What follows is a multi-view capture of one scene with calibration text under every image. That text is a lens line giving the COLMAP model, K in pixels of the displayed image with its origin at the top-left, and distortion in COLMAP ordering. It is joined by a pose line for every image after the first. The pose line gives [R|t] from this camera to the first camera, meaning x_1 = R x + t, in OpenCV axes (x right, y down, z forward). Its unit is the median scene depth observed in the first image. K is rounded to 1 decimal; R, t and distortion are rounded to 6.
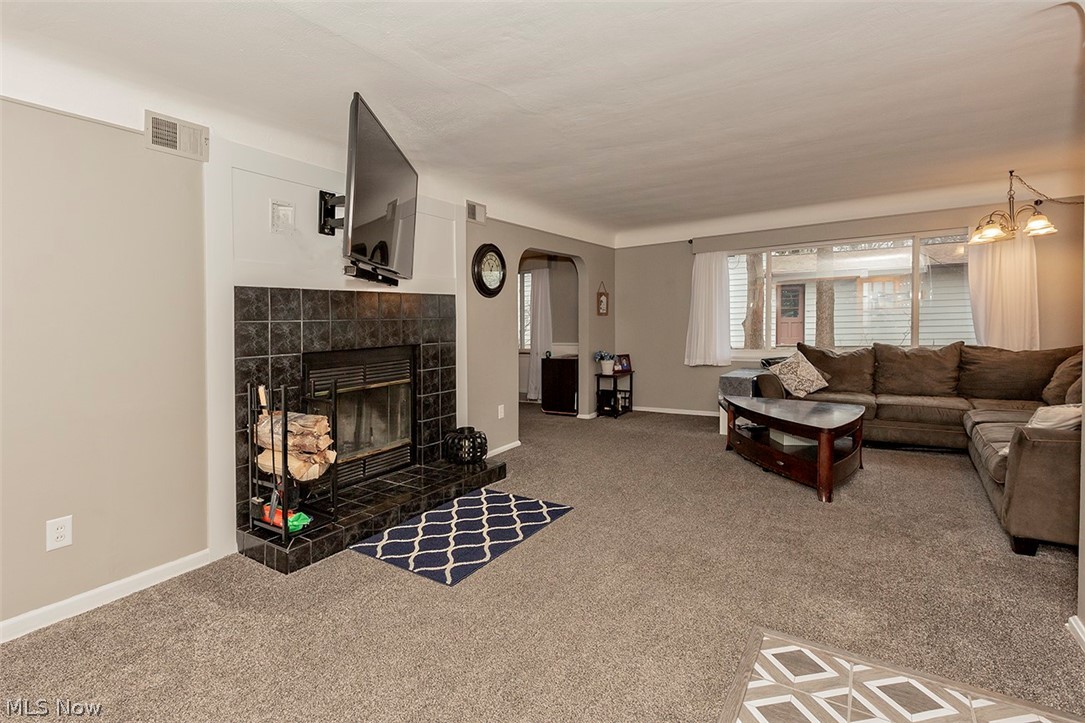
lens RADIAL K [[520.6, 0, 545.4], [0, 520.6, 330.0], [0, 0, 1]] dist [-0.000216, 0.000009]
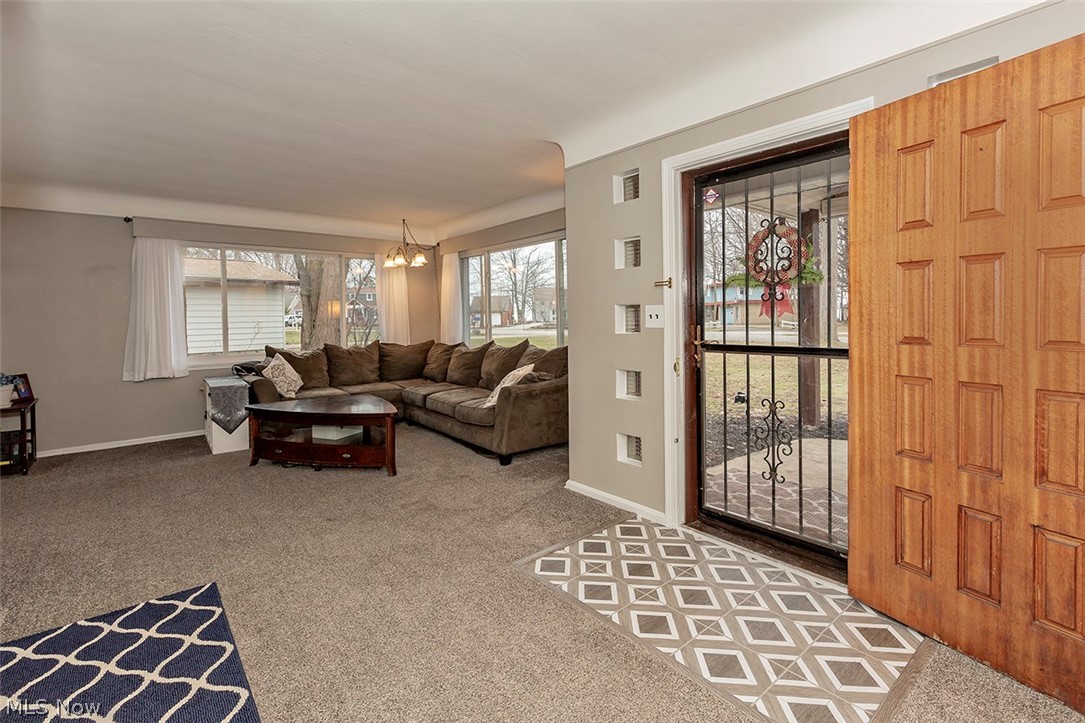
lens RADIAL K [[492.5, 0, 545.7], [0, 492.5, 333.9], [0, 0, 1]] dist [0.001658, 0.000157]
pose [[0.289886, -0.011017, 0.956998, -0.278306], [0.021408, 0.999758, 0.005024, 0.009087], [-0.956822, 0.019031, 0.290051, 0.234488]]
